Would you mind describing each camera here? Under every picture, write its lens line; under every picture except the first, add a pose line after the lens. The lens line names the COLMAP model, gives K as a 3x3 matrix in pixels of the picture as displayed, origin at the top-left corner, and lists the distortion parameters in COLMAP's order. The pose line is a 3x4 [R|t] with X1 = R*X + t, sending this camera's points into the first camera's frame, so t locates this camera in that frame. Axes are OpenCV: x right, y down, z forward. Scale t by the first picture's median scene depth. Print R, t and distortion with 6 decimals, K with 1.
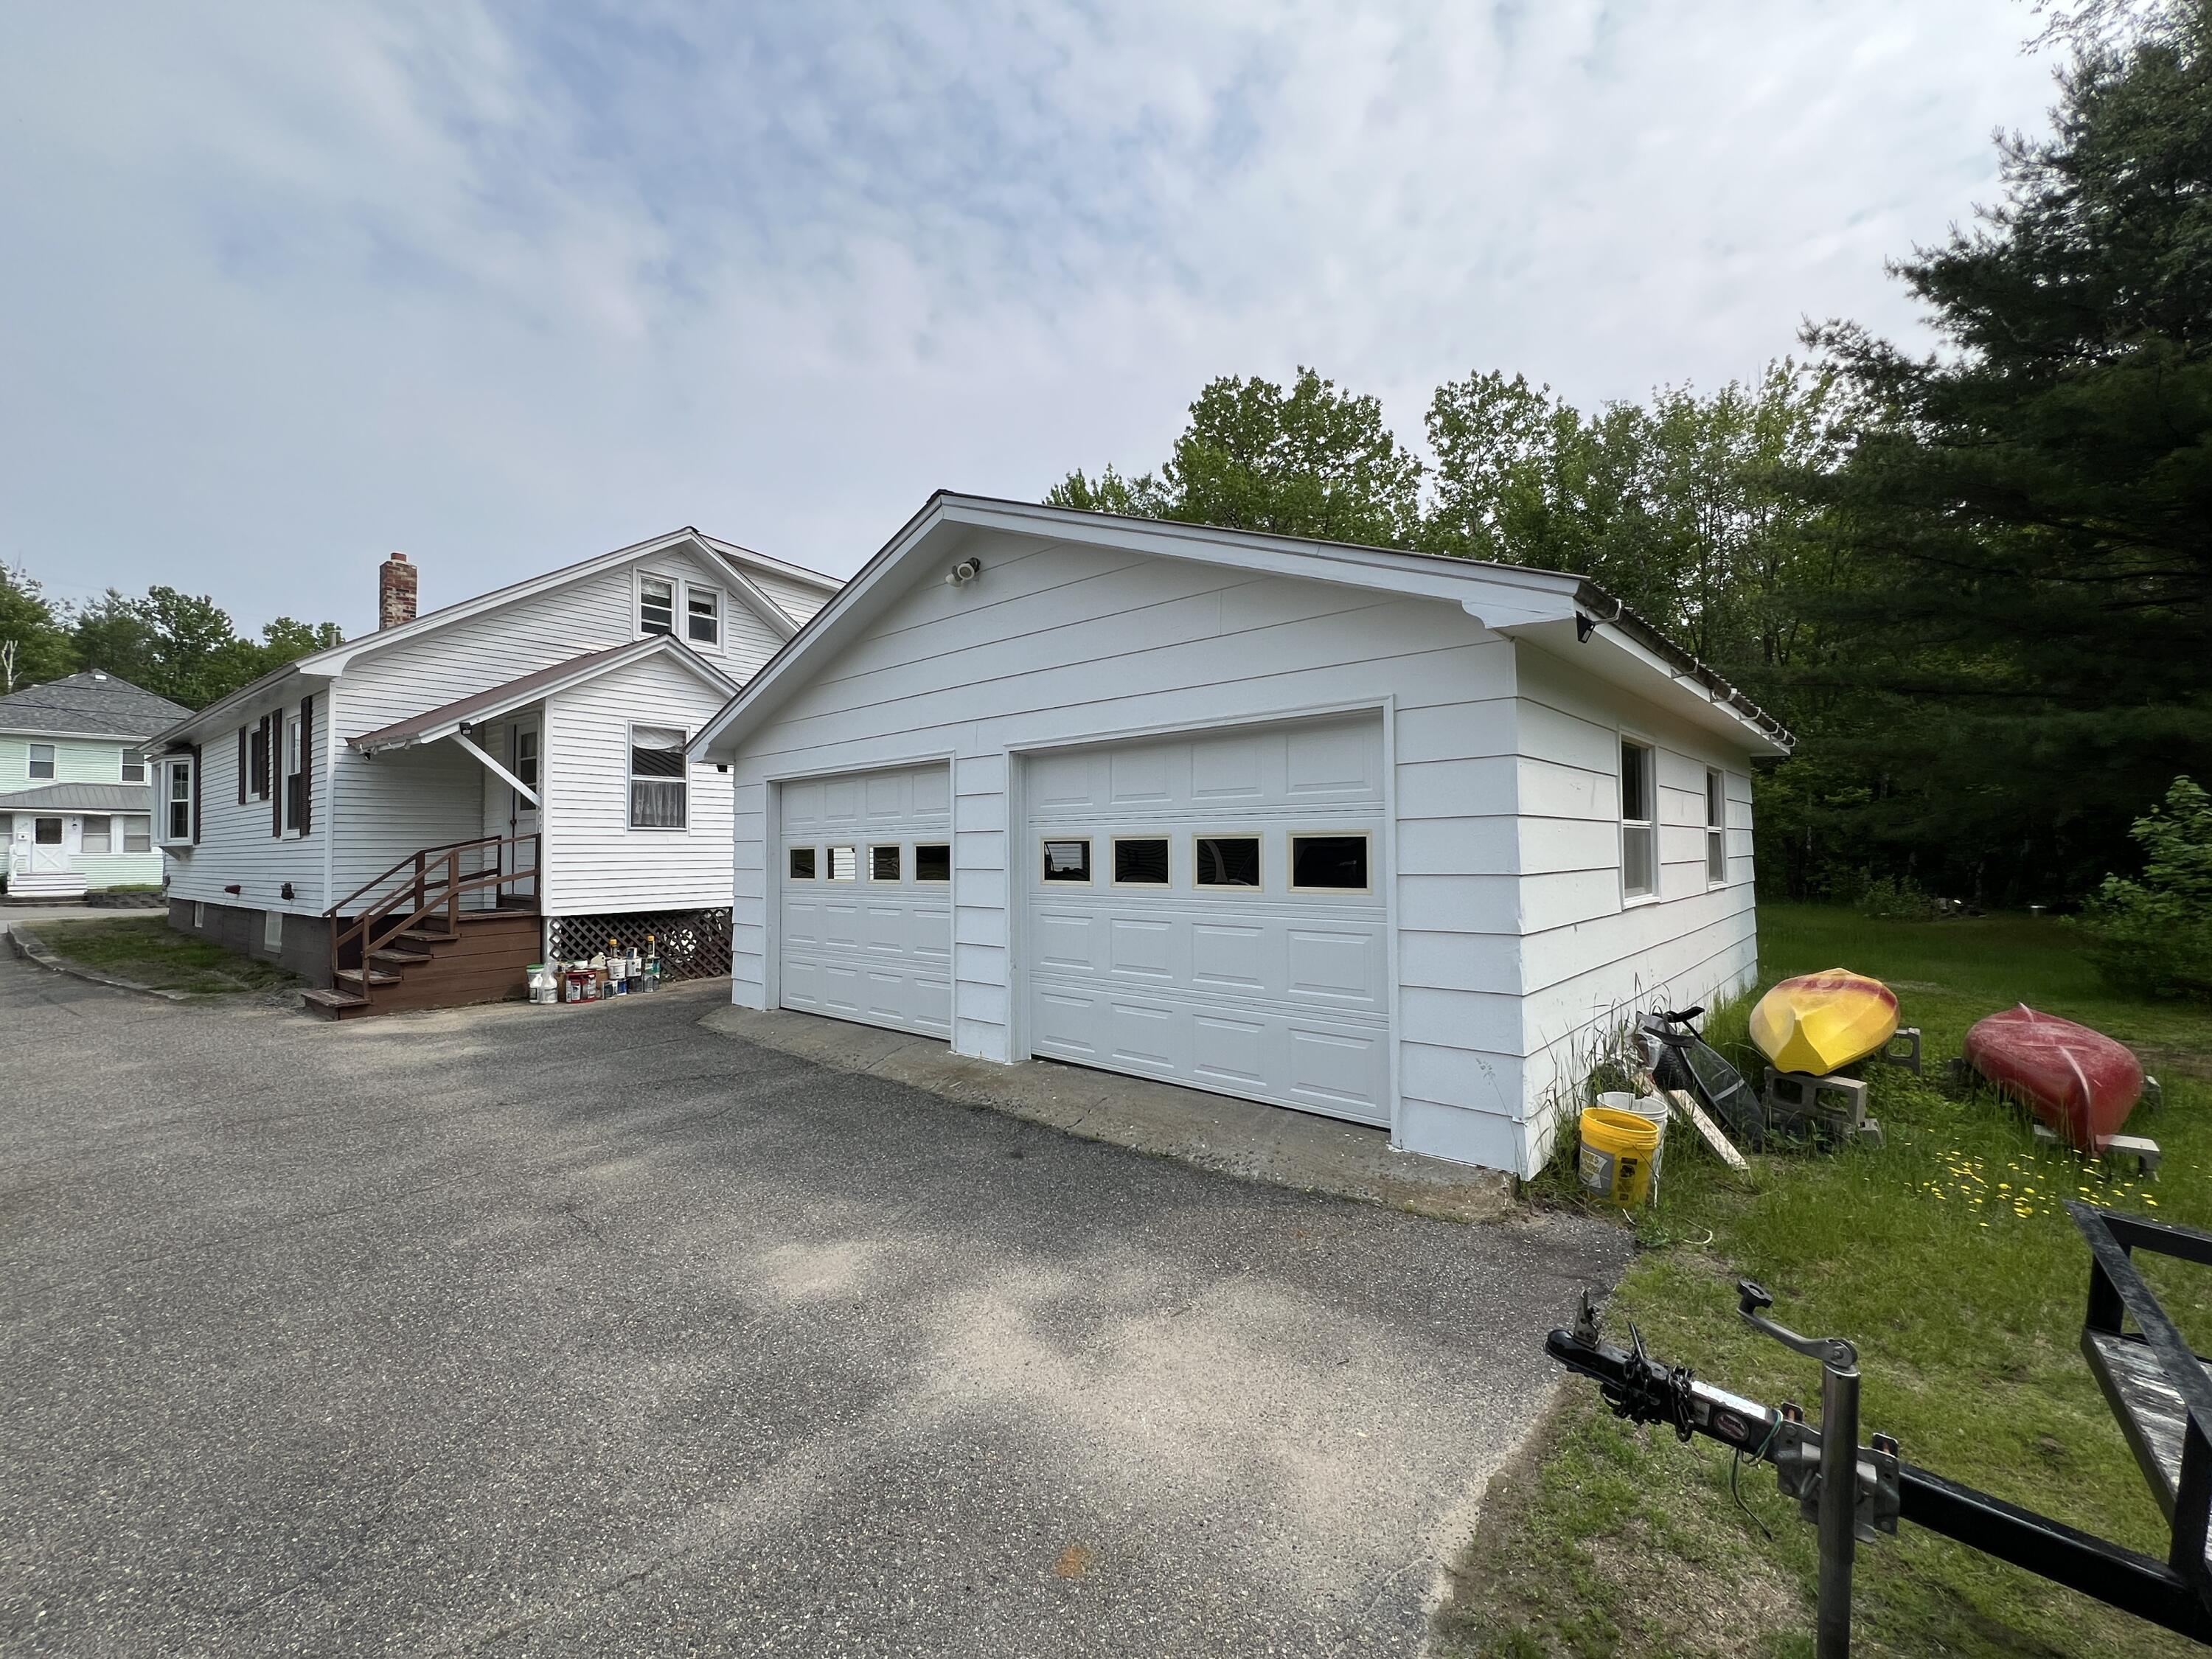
lens RADIAL K [[940.7, 0, 1102.2], [0, 940.7, 818.3], [0, 0, 1]] dist [-0.000411, 0.000014]
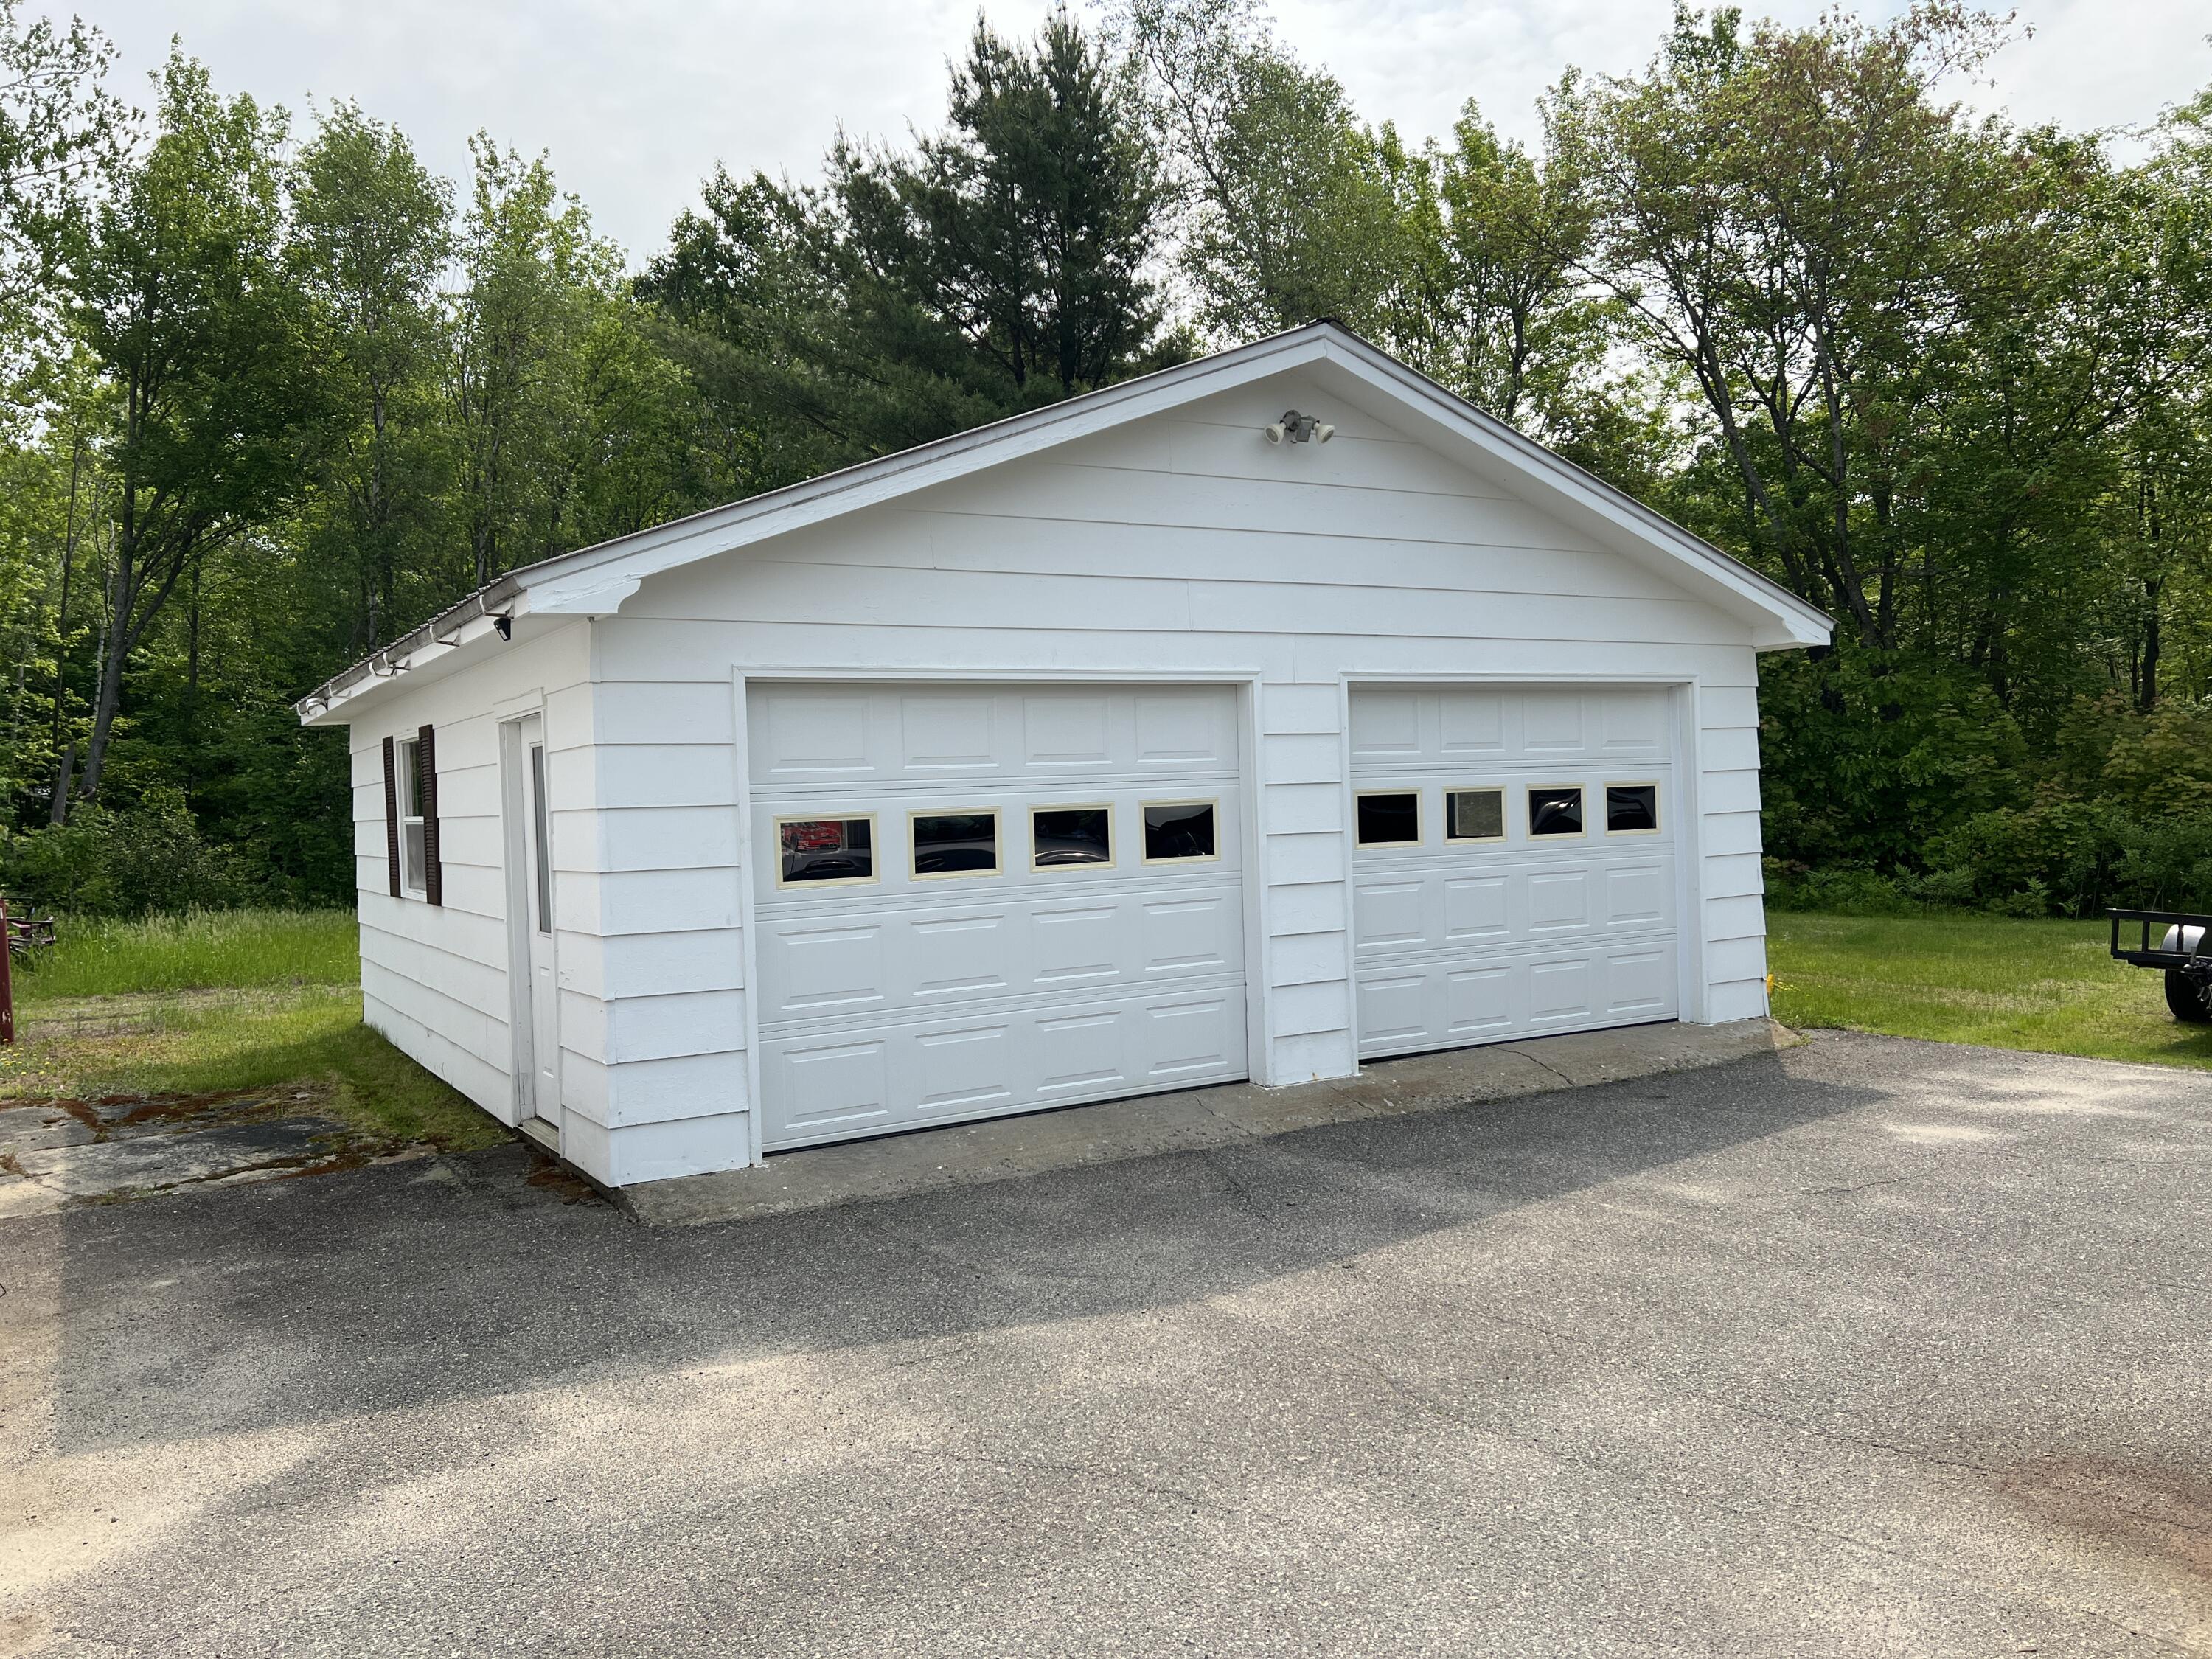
lens RADIAL K [[1622.3, 0, 1096.9], [0, 1622.3, 842.3], [0, 0, 1]] dist [0.068730, -0.118456]
pose [[0.297149, -0.016641, 0.954686, -1.448888], [0.003958, 0.999861, 0.016196, 0.040254], [-0.954823, -0.001034, 0.297174, 0.785122]]
